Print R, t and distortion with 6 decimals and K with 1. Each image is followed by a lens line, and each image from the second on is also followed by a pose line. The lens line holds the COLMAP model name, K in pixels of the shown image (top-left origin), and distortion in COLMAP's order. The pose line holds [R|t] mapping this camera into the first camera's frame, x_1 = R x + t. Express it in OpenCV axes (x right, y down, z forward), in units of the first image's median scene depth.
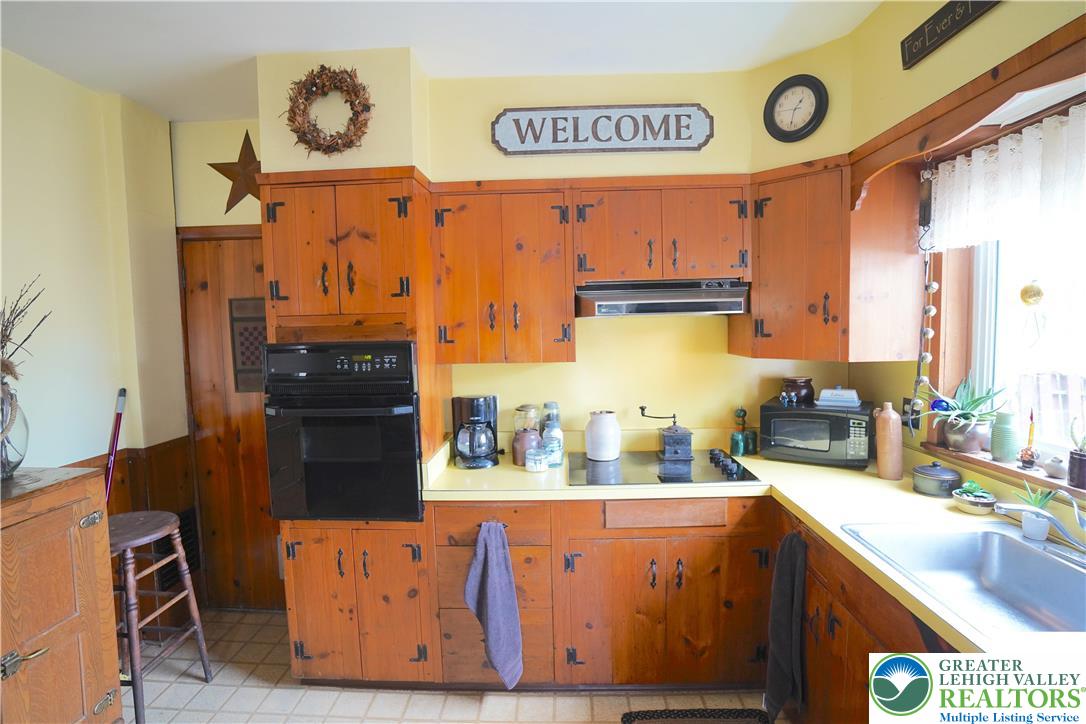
lens RADIAL K [[530.1, 0, 543.5], [0, 530.1, 358.1], [0, 0, 1]] dist [-0.075001, 0.031233]
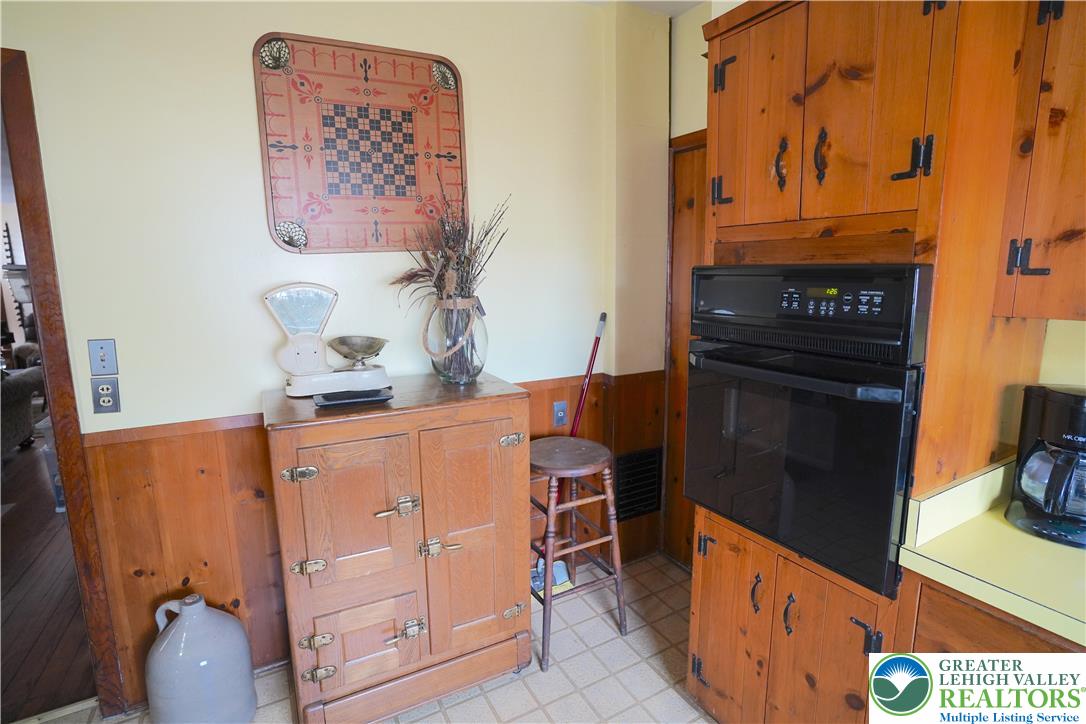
lens RADIAL K [[530.1, 0, 543.5], [0, 530.1, 358.1], [0, 0, 1]] dist [-0.075001, 0.031233]
pose [[0.515078, 0.150384, -0.843848, -0.005391], [-0.055297, 0.988268, 0.142368, 0.006463], [0.855358, -0.026668, 0.517351, 0.414490]]
